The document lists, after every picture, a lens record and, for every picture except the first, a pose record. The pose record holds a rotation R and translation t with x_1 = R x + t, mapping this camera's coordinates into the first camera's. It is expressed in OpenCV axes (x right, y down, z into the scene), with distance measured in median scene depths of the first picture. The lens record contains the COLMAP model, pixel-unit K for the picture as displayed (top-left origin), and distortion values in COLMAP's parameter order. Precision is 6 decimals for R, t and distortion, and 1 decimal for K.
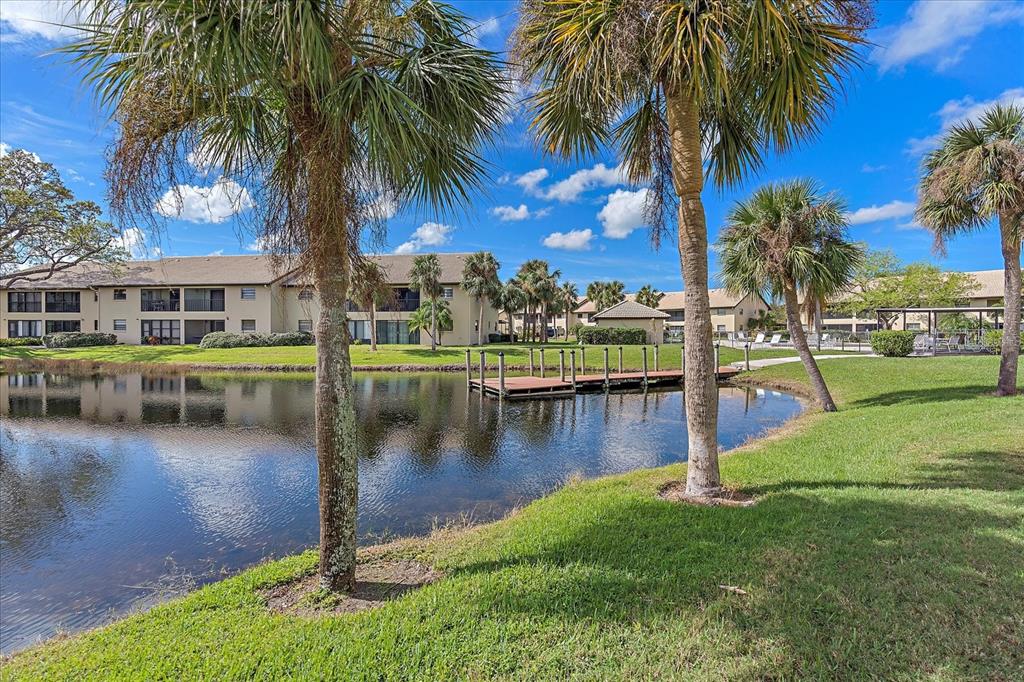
lens RADIAL K [[475.9, 0, 503.2], [0, 475.9, 339.1], [0, 0, 1]] dist [0.000380, -0.000010]
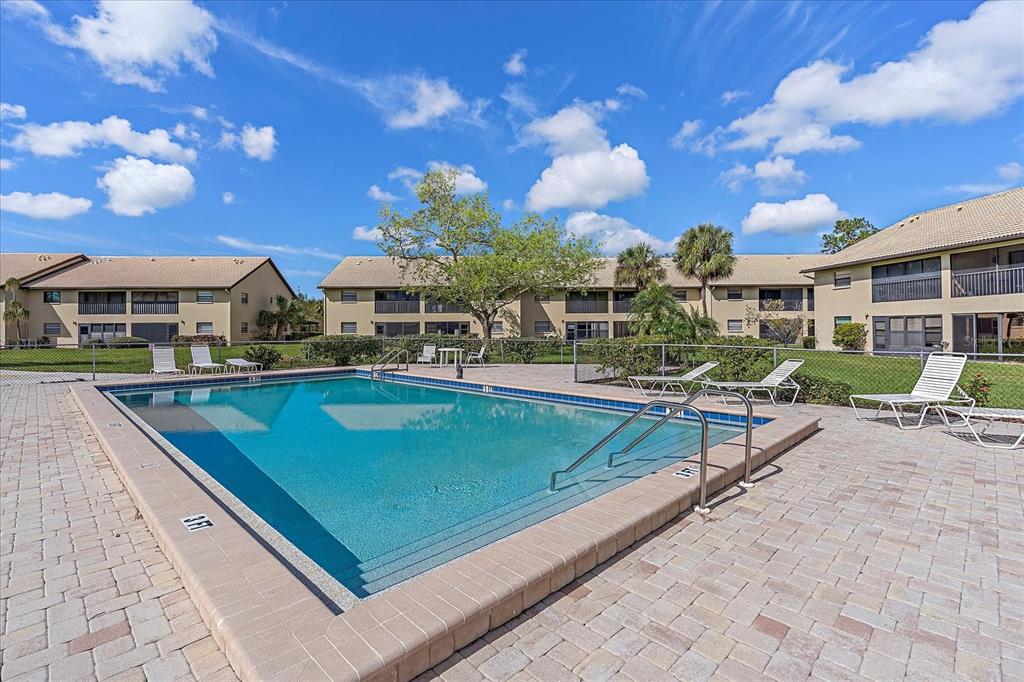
lens RADIAL K [[468.5, 0, 509.1], [0, 468.5, 334.2], [0, 0, 1]] dist [-0.012865, -0.000071]
pose [[0.616477, -0.004618, 0.787359, 0.266238], [0.016473, 0.999840, -0.007033, -0.007868], [-0.787201, 0.017306, 0.616454, 0.434054]]
